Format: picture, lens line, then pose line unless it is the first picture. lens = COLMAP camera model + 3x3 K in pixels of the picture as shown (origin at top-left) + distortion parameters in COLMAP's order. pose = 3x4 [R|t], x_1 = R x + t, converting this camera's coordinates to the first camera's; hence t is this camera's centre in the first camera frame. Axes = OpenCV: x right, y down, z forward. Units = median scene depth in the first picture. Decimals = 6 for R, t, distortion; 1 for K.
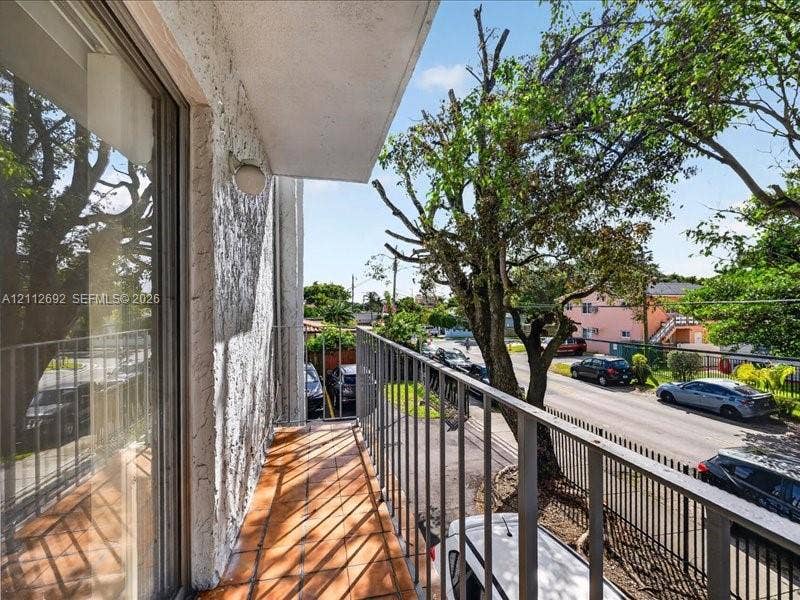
lens RADIAL K [[358.9, 0, 406.9], [0, 358.9, 303.7], [0, 0, 1]] dist [-0.000134, -0.000626]
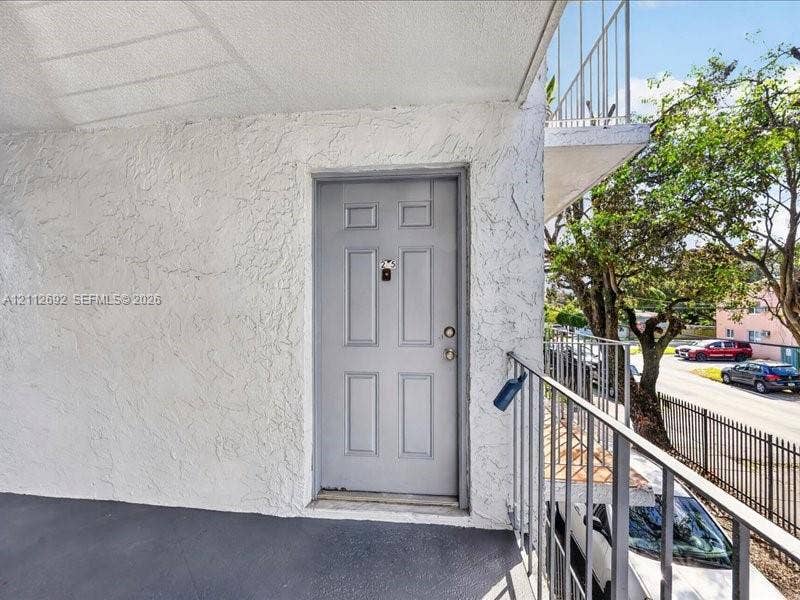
lens RADIAL K [[358.9, 0, 406.9], [0, 358.9, 303.7], [0, 0, 1]] dist [-0.000134, -0.000626]
pose [[0.944411, 0.000214, -0.328768, -0.005228], [0.002090, 0.999976, 0.006652, -0.006541], [0.328761, -0.006969, 0.944387, -0.160816]]
